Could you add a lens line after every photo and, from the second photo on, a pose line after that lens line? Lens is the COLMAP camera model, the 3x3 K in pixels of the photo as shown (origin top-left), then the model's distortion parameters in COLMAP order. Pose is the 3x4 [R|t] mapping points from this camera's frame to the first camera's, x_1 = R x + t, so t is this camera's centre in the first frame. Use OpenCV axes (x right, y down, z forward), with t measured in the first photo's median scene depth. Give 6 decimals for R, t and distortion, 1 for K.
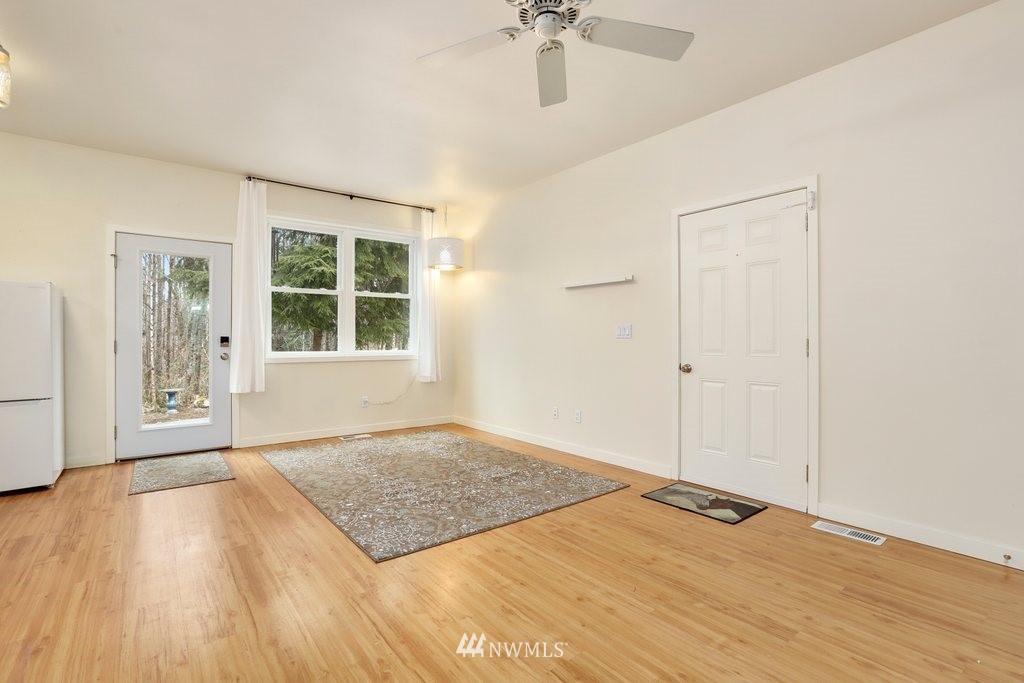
lens RADIAL K [[467.9, 0, 511.8], [0, 467.9, 341.8], [0, 0, 1]] dist [-0.020699, 0.002378]
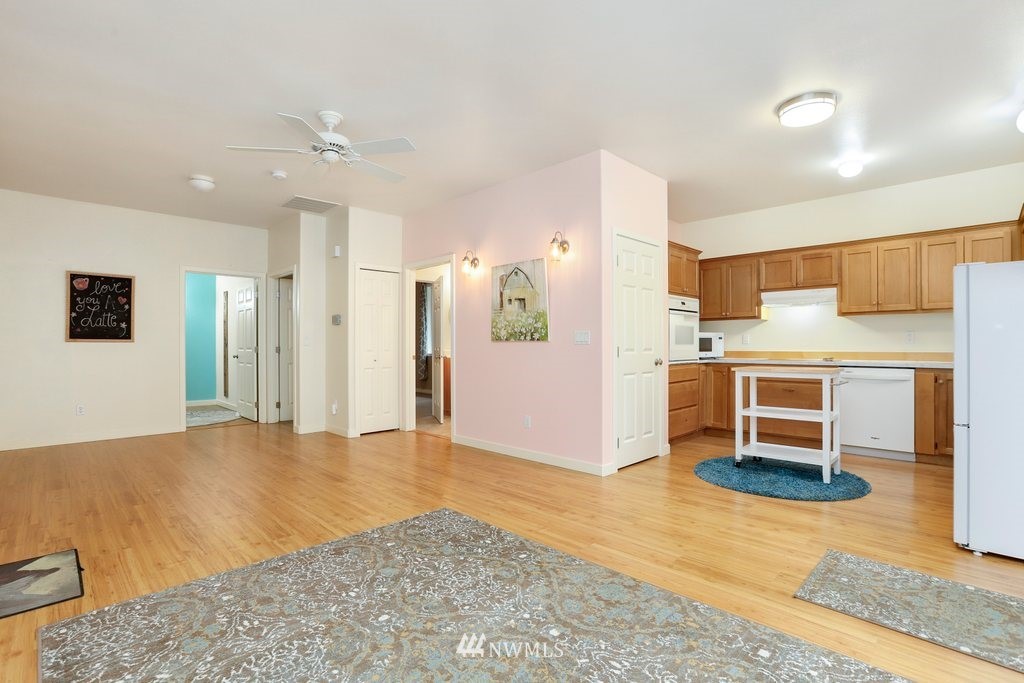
lens RADIAL K [[467.9, 0, 512.7], [0, 467.9, 341.7], [0, 0, 1]] dist [-0.020699, 0.002378]
pose [[-0.992160, 0.002762, -0.124942, -0.251954], [0.003160, 0.999991, -0.002986, -0.009965], [0.124933, -0.003357, -0.992160, 1.909269]]
